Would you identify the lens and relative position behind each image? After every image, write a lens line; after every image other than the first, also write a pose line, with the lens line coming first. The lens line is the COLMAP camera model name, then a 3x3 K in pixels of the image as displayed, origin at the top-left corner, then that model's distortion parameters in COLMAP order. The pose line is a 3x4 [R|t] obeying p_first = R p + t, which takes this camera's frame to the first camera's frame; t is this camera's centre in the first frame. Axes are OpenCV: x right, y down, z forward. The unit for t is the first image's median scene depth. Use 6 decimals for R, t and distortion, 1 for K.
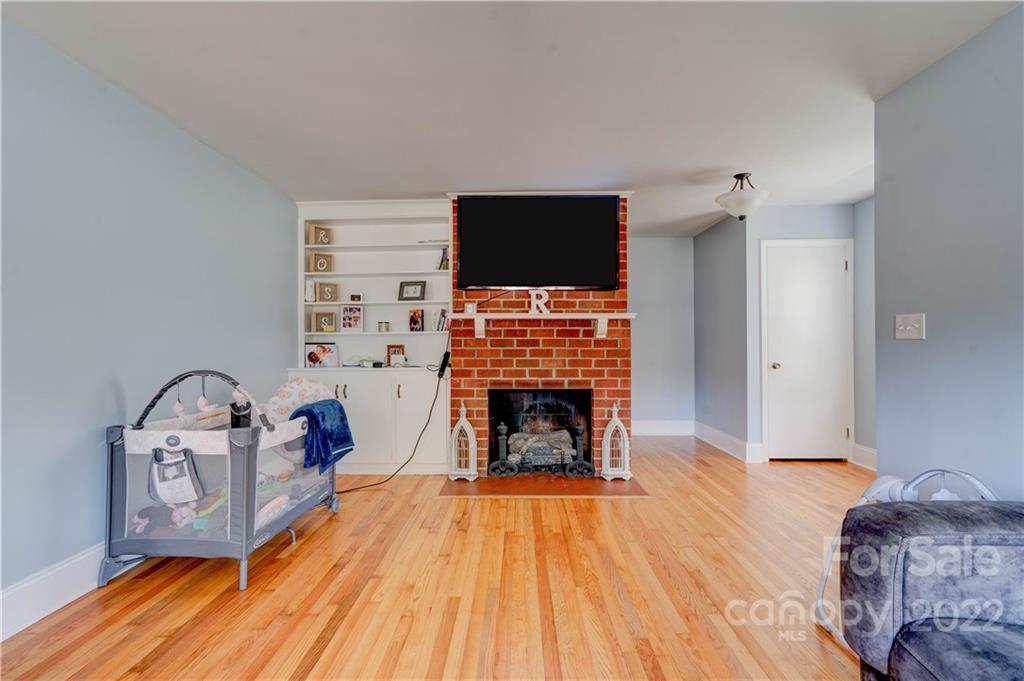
lens RADIAL K [[481.2, 0, 512.0], [0, 481.2, 340.5], [0, 0, 1]] dist [0.033065, 0.000031]
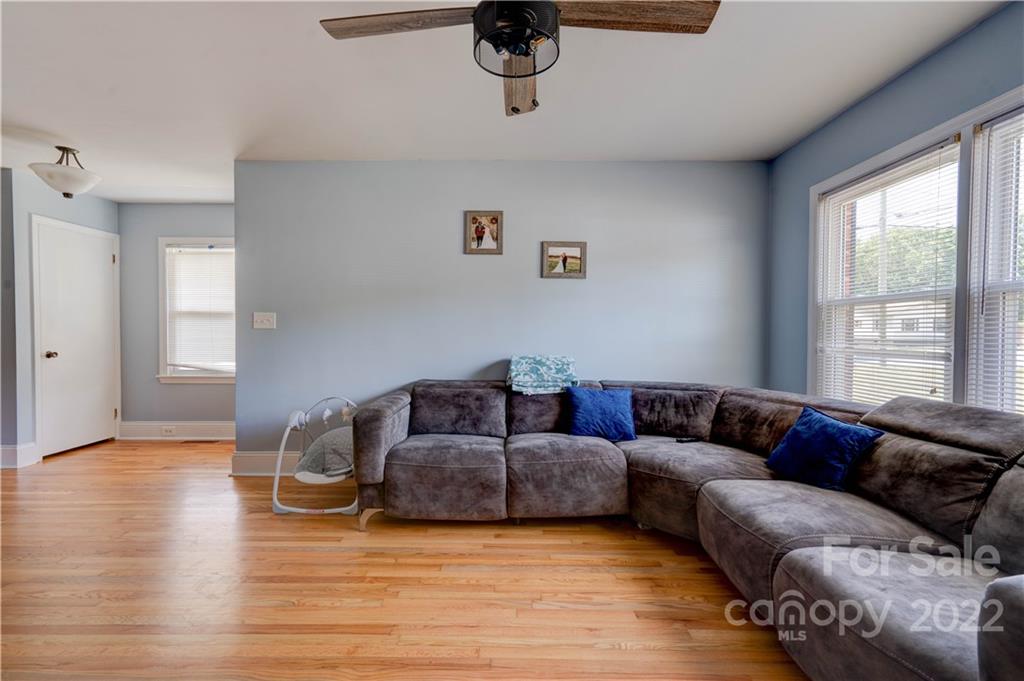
lens RADIAL K [[481.2, 0, 512.0], [0, 481.2, 340.5], [0, 0, 1]] dist [0.033065, 0.000031]
pose [[-0.015717, -0.014839, 0.999766, -0.418549], [-0.010722, 0.999835, 0.014671, 0.001869], [-0.999819, -0.010489, -0.015873, 0.138432]]
